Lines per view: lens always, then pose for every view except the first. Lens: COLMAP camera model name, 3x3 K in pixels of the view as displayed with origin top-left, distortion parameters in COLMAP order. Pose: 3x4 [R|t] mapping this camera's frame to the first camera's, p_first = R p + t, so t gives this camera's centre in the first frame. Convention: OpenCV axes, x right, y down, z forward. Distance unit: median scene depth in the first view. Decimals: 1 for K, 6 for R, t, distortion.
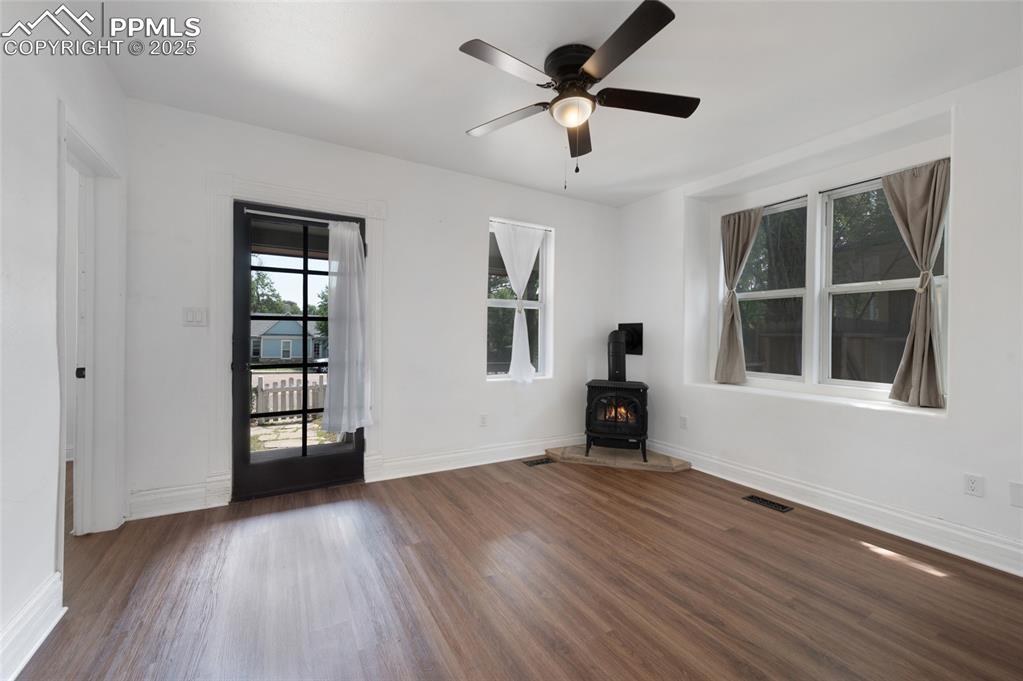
lens RADIAL K [[418.6, 0, 511.8], [0, 418.6, 335.6], [0, 0, 1]] dist [-0.002271, -0.000341]
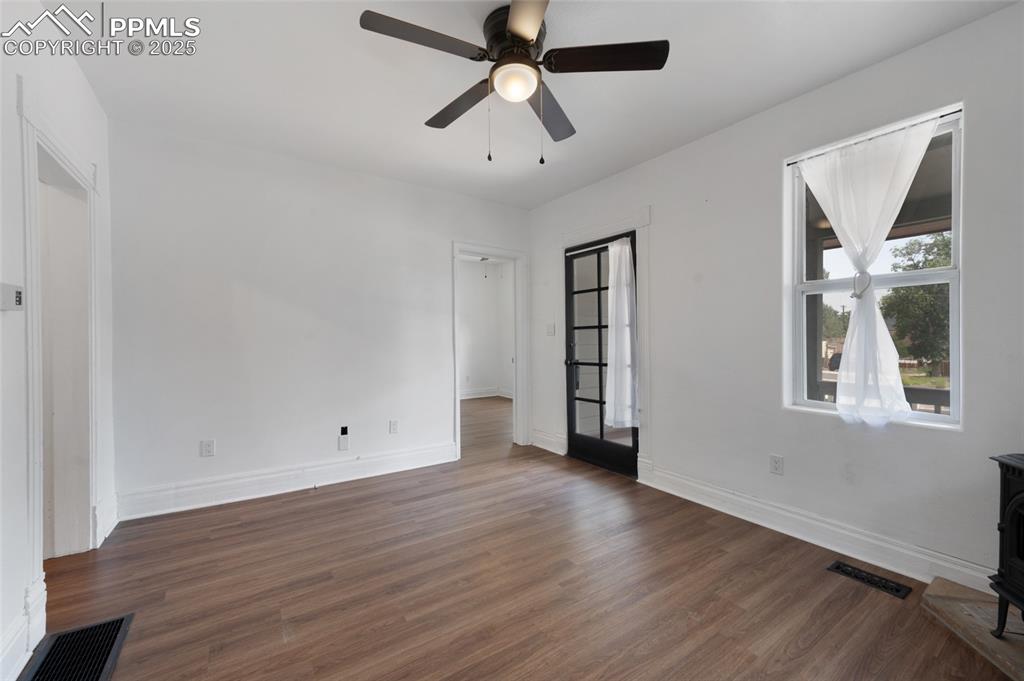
lens RADIAL K [[414.8, 0, 512.0], [0, 414.8, 340.5], [0, 0, 1]] dist [0.000552, 0.000085]
pose [[0.074381, -0.005821, -0.997213, 0.680525], [-0.002390, 0.999979, -0.006016, 0.006252], [0.997227, 0.002830, 0.074365, 0.621331]]
